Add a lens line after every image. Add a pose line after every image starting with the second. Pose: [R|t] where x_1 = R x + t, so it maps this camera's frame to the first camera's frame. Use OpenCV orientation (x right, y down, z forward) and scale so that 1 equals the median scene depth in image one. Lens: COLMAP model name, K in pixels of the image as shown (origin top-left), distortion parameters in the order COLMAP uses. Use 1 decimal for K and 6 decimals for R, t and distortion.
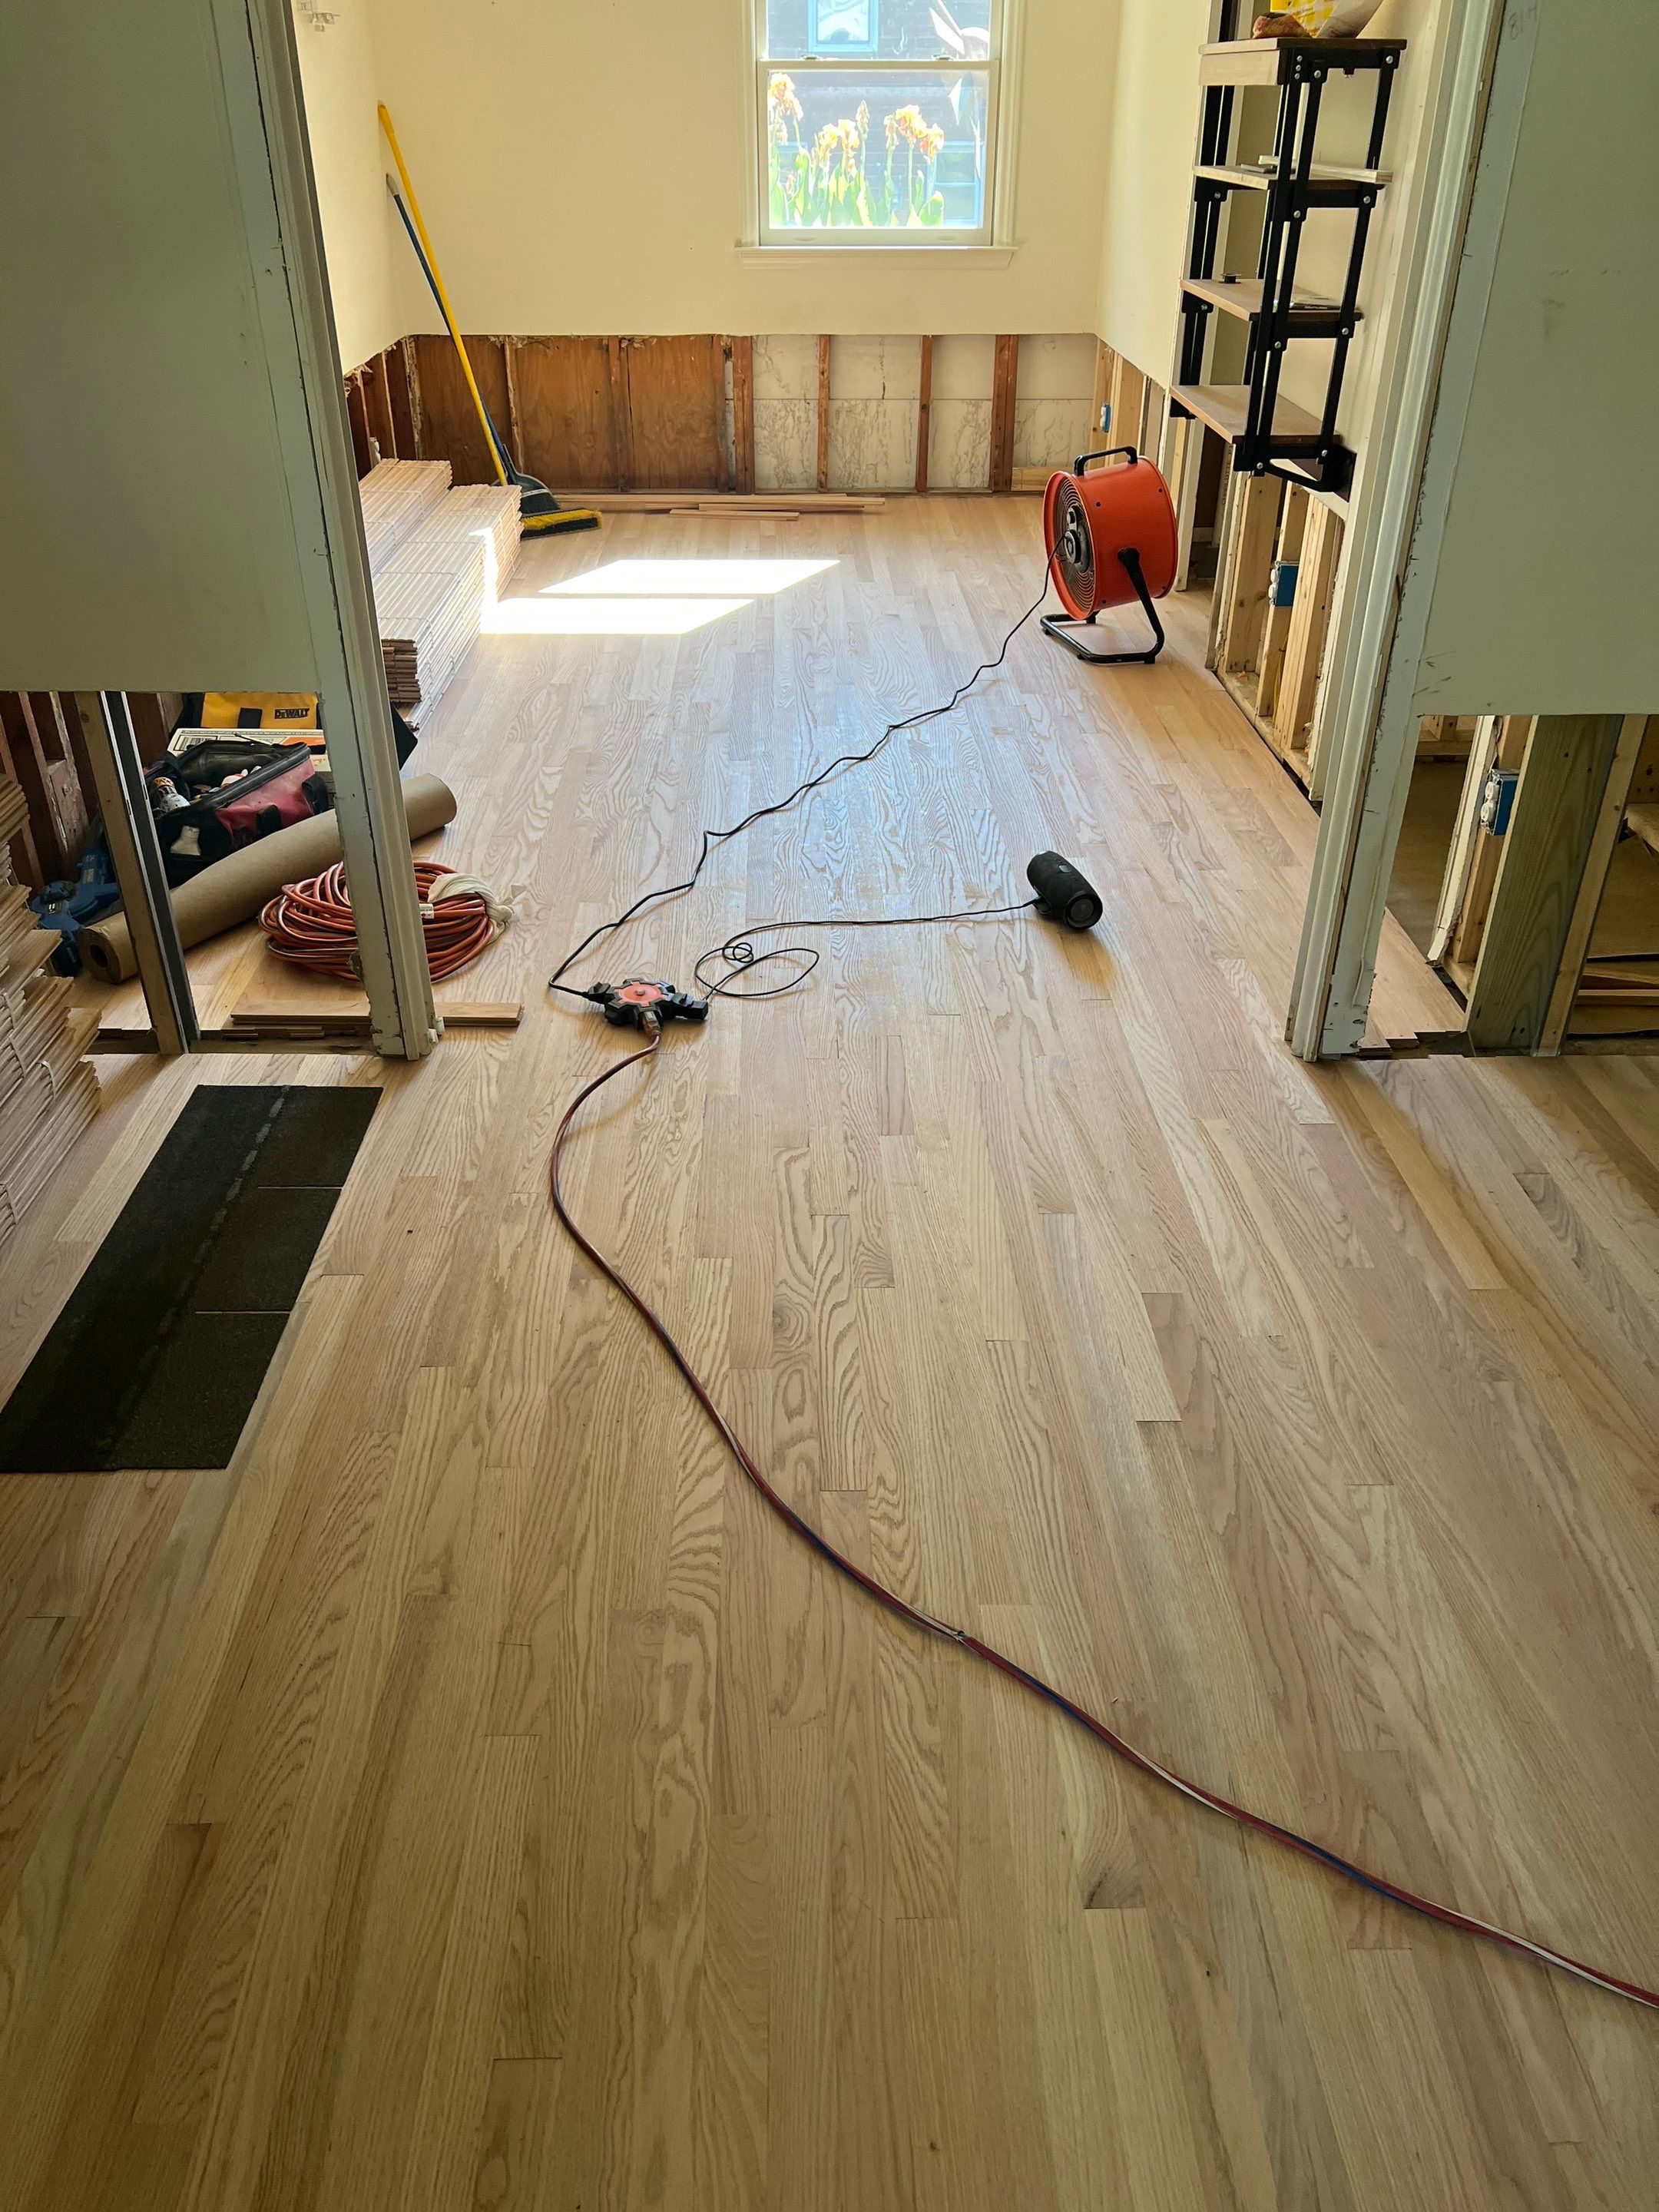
lens RADIAL K [[1658.7, 0, 829.5], [0, 1658.7, 1106.0], [0, 0, 1]] dist [0.085761, -0.114726]
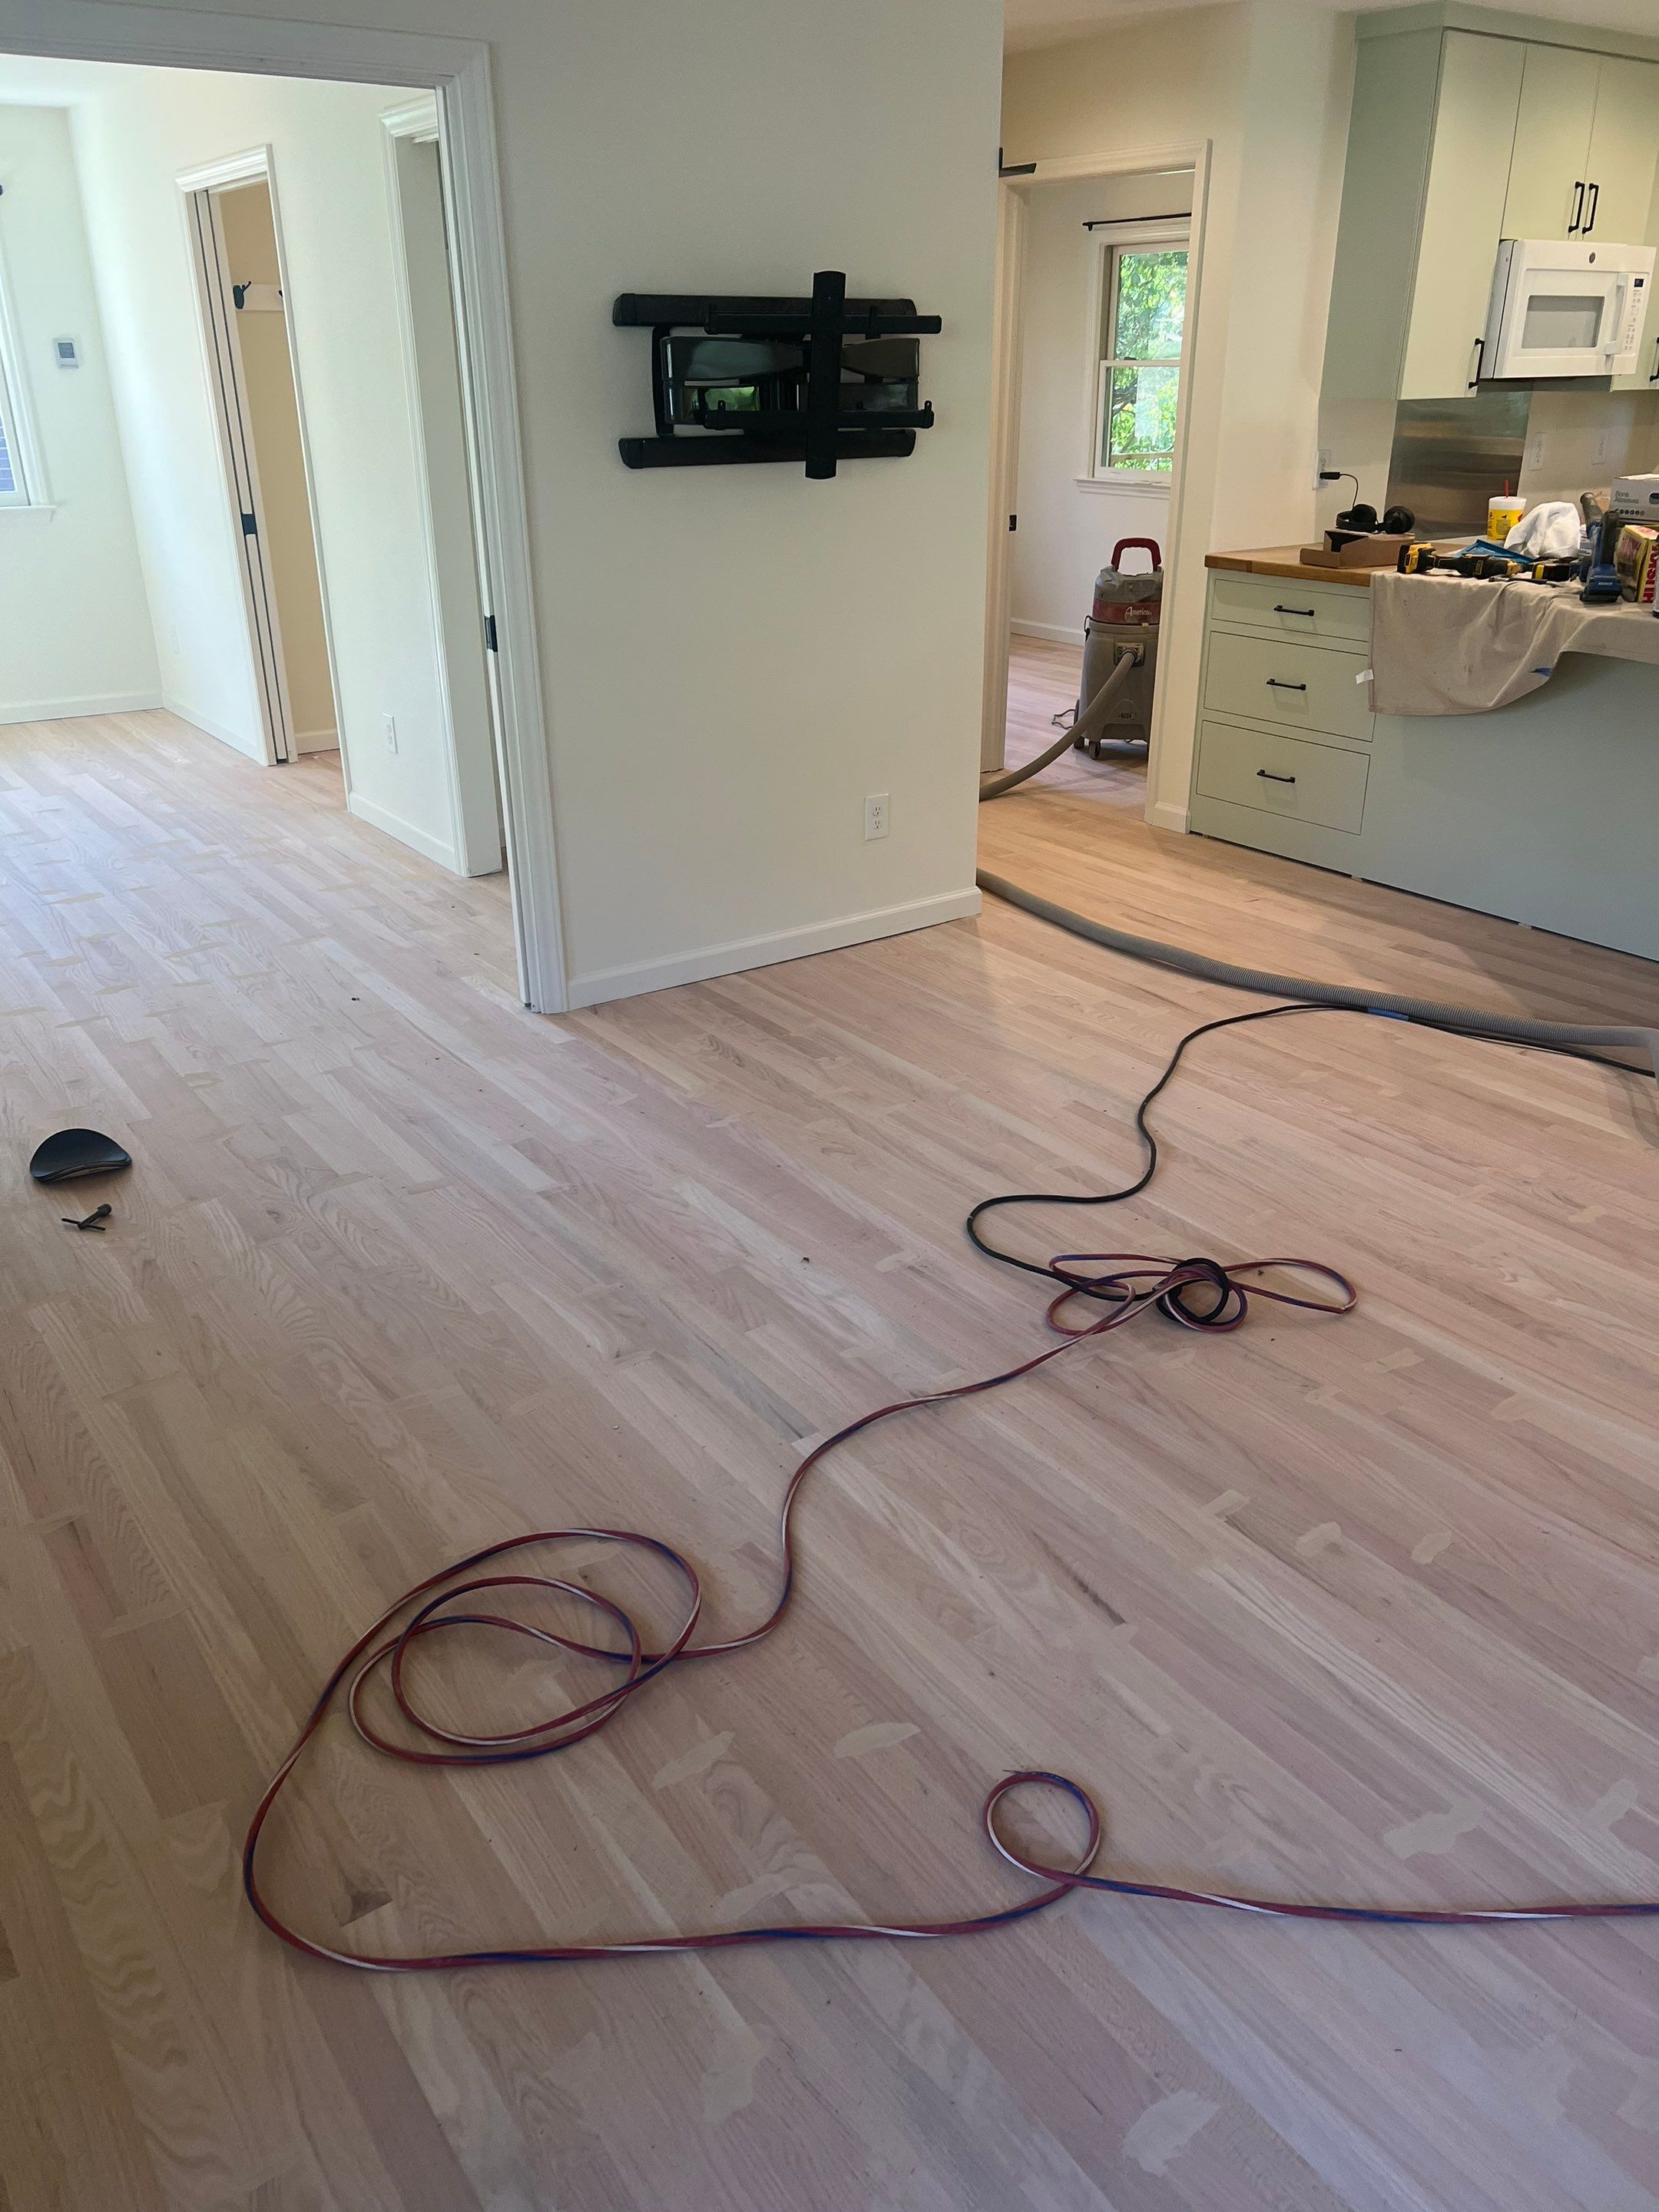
lens RADIAL K [[1658.7, 0, 829.5], [0, 1658.7, 1106.0], [0, 0, 1]] dist [0.085761, -0.114726]
pose [[0.833850, -0.226278, 0.503481, -0.118685], [0.287599, 0.956627, -0.046379, 0.088438], [-0.471149, 0.183474, 0.862761, -0.169161]]
